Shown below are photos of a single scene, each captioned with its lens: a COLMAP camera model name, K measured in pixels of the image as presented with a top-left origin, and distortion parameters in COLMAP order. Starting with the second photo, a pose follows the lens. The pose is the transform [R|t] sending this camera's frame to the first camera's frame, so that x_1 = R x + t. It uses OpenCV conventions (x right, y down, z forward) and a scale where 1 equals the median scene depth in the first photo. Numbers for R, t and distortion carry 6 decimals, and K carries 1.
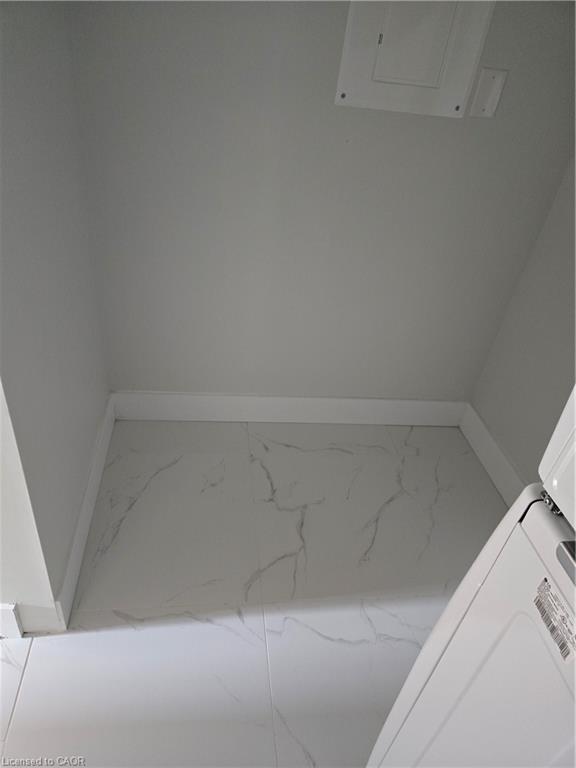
lens RADIAL K [[497.8, 0, 288.0], [0, 497.8, 384.0], [0, 0, 1]] dist [0.003355, 0.000391]
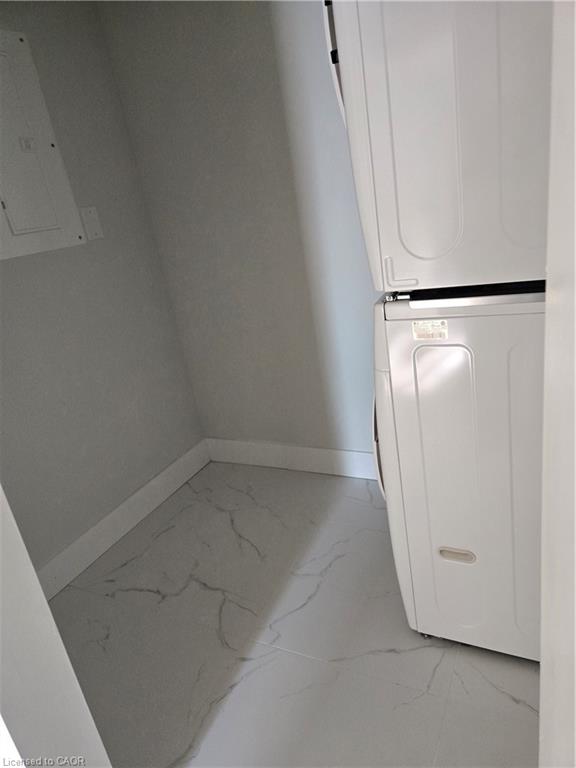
lens RADIAL K [[497.8, 0, 288.0], [0, 497.8, 384.0], [0, 0, 1]] dist [0.003355, 0.000391]
pose [[0.521112, -0.482071, 0.704307, -0.464987], [0.661765, 0.749350, 0.023266, 0.062535], [-0.538988, 0.453962, 0.709514, -0.044863]]
